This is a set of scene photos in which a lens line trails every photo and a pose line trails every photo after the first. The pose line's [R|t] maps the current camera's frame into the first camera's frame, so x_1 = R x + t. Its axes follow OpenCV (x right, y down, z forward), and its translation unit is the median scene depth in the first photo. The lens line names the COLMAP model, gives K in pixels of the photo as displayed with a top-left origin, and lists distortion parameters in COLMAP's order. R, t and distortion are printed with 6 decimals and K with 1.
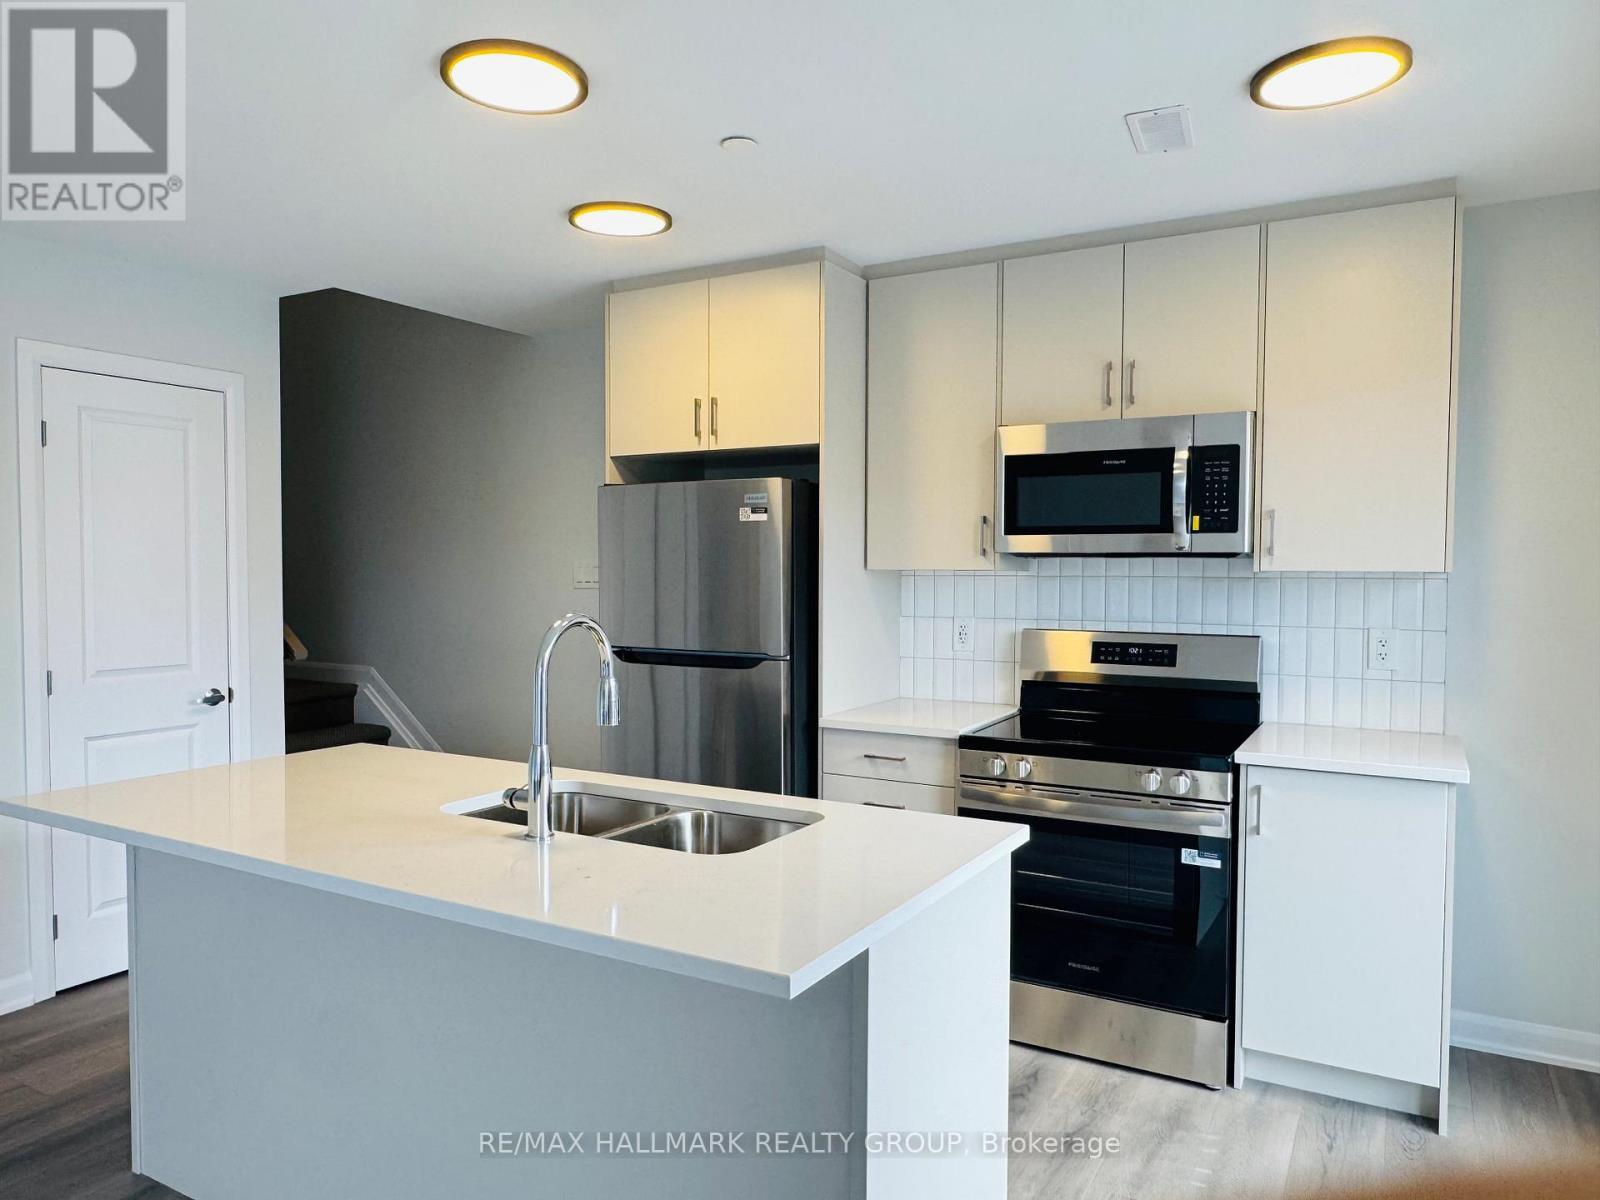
lens RADIAL K [[1079.5, 0, 800.6], [0, 1079.5, 609.2], [0, 0, 1]] dist [-0.000575, 0.000826]
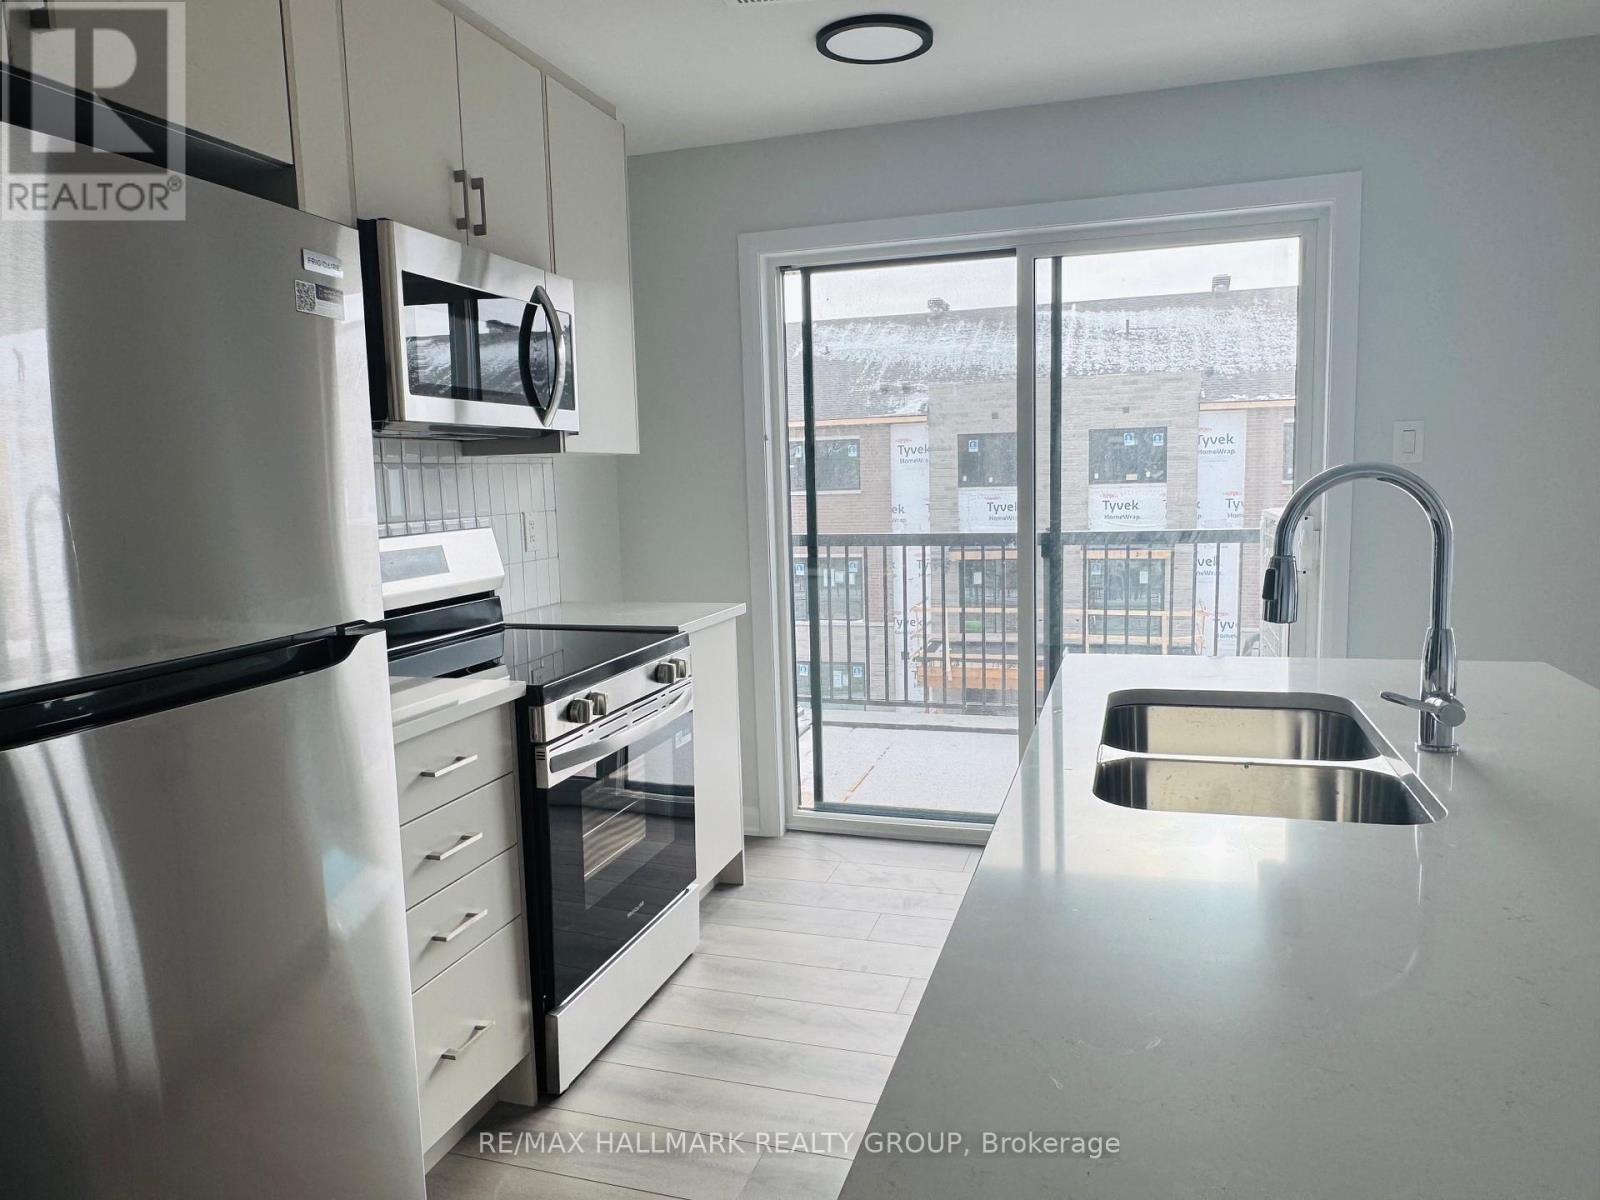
lens RADIAL K [[1079.5, 0, 800.6], [0, 1079.5, 609.2], [0, 0, 1]] dist [-0.000575, 0.000826]
pose [[-0.213280, -0.119991, 0.969595, -0.511299], [0.064514, 0.988534, 0.136526, -0.013767], [-0.974859, 0.091671, -0.203093, 0.912721]]
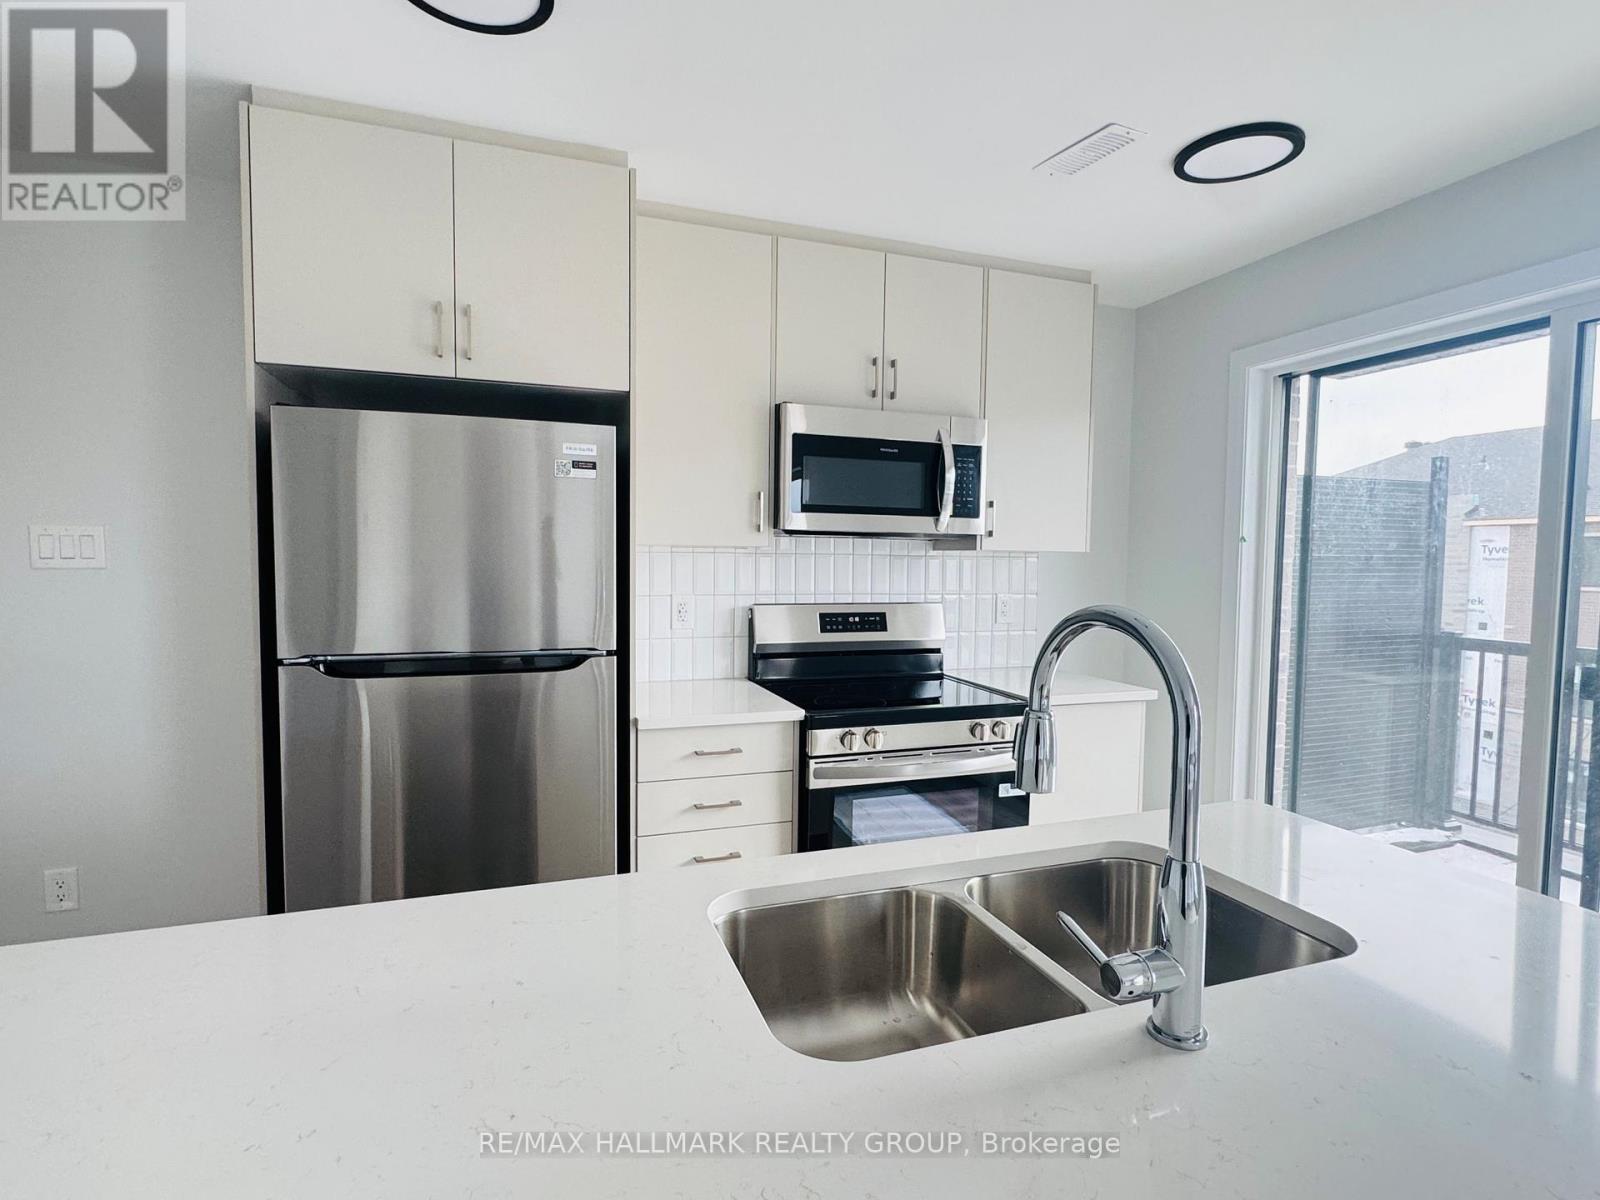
lens RADIAL K [[801.2, 0, 800.0], [0, 801.2, 600.0], [0, 0, 1]] dist [-0.001001, -0.000382]
pose [[0.654112, -0.036118, 0.755535, -0.374401], [0.019280, 0.999331, 0.031081, -0.009523], [-0.756152, -0.005763, 0.654371, 0.502866]]
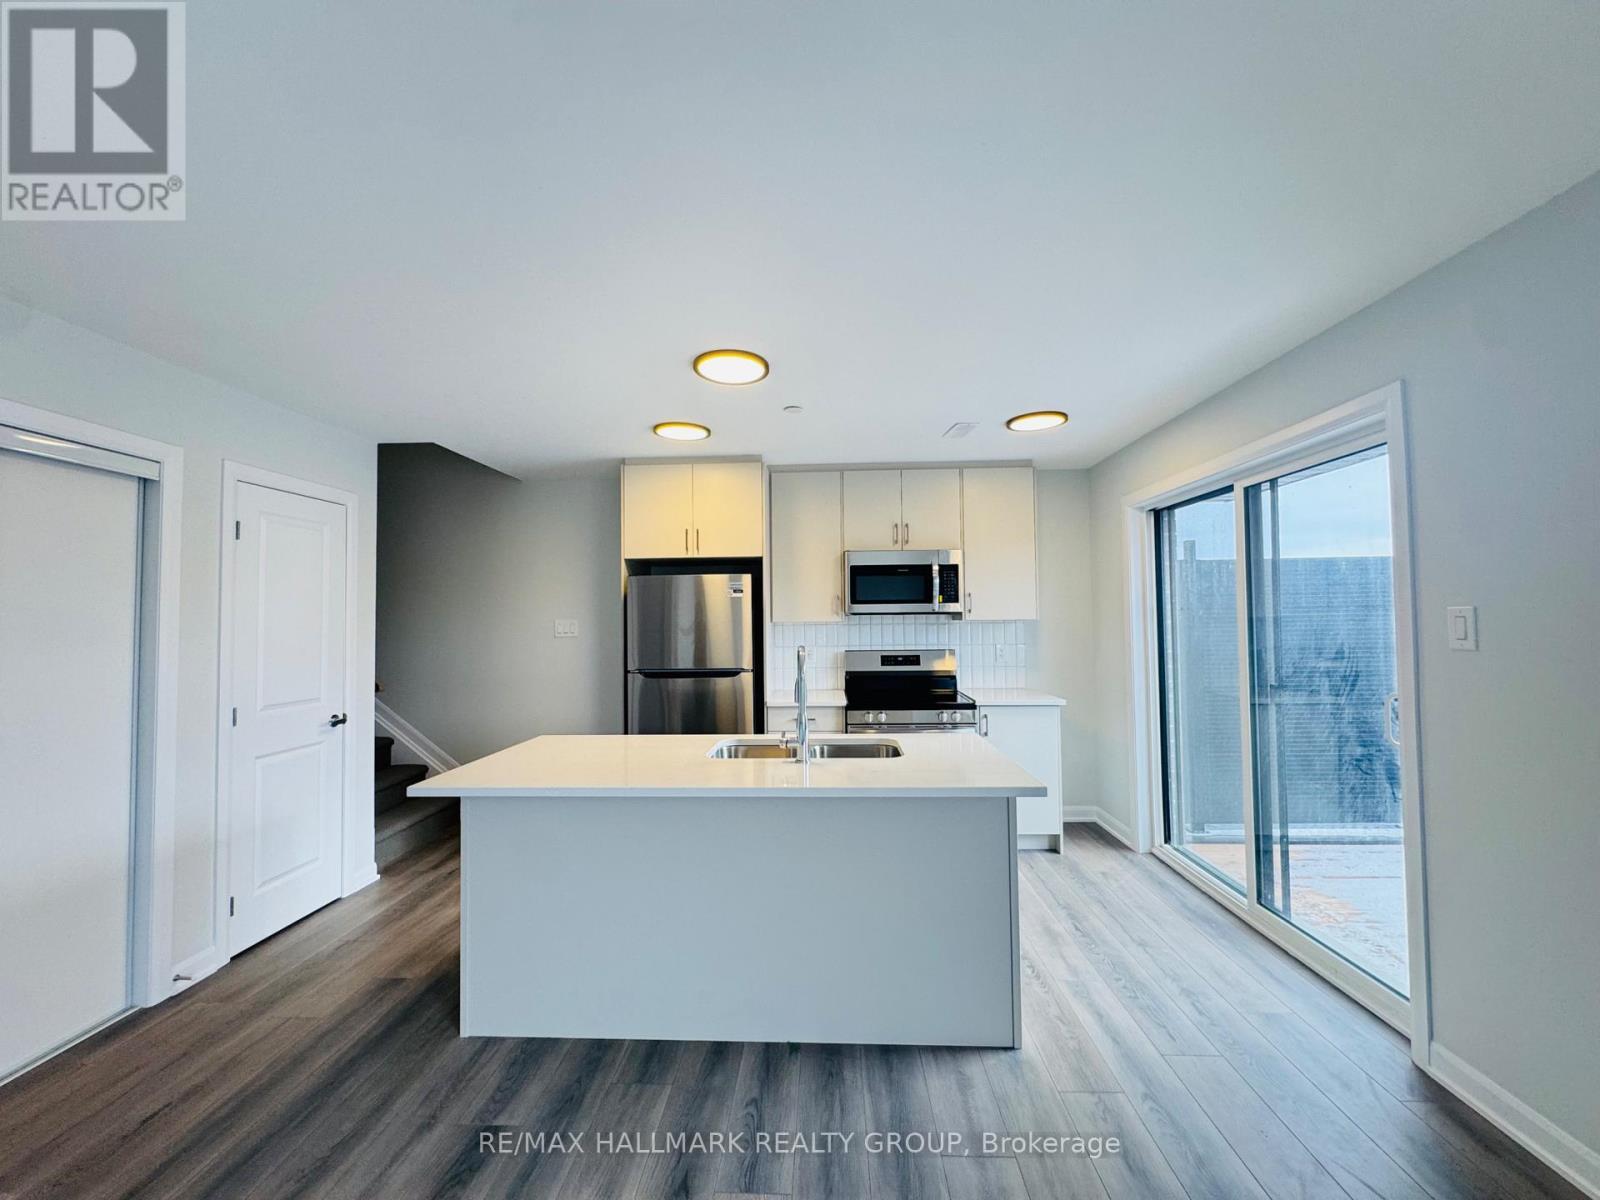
lens RADIAL K [[634.5, 0, 804.7], [0, 634.5, 599.8], [0, 0, 1]] dist [-0.004070, -0.000052]
pose [[0.887149, 0.001179, 0.461482, -0.439111], [0.032113, 0.997415, -0.064282, -0.002890], [-0.460365, 0.071848, 0.884818, -0.017940]]
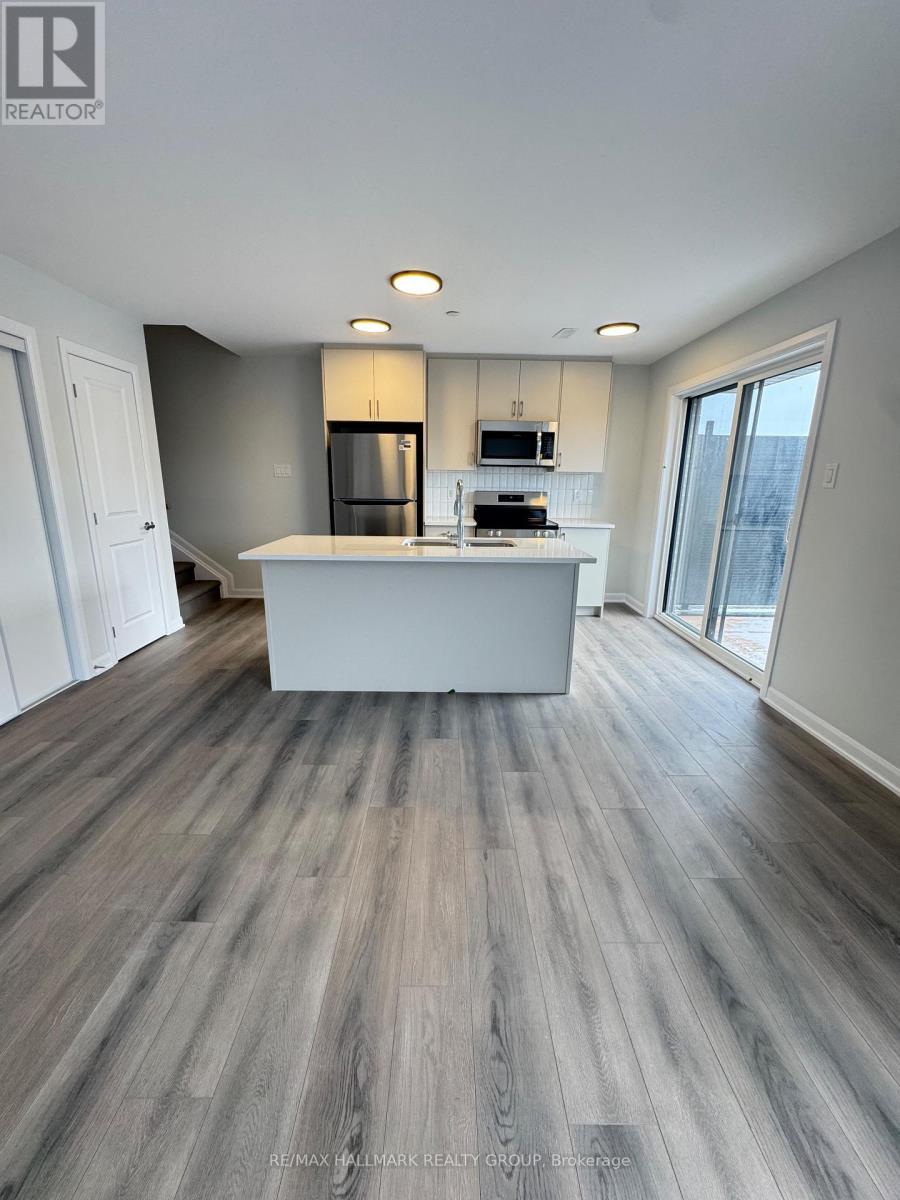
lens RADIAL K [[475.9, 0, 454.6], [0, 475.9, 598.5], [0, 0, 1]] dist [-0.004070, -0.000052]
pose [[0.860572, -0.116096, 0.495921, -0.578262], [0.007366, 0.976410, 0.215797, 0.026319], [-0.509276, -0.182056, 0.841126, -0.151705]]
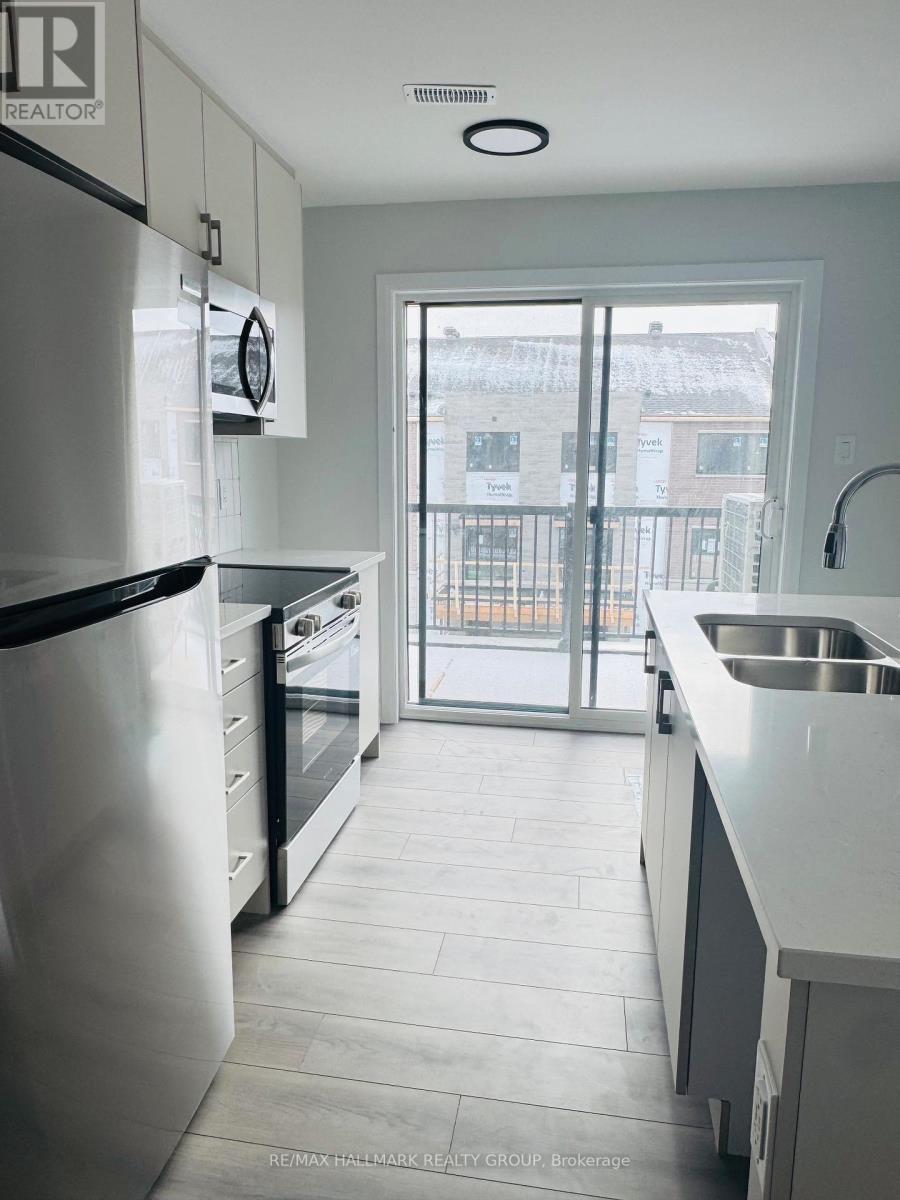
lens RADIAL K [[809.6, 0, 450.0], [0, 809.6, 600.0], [0, 0, 1]] dist [-0.000575, 0.000826]
pose [[-0.344310, -0.169201, 0.923483, -0.508886], [0.027267, 0.981409, 0.189980, -0.017957], [-0.938460, 0.090593, -0.333295, 1.027154]]
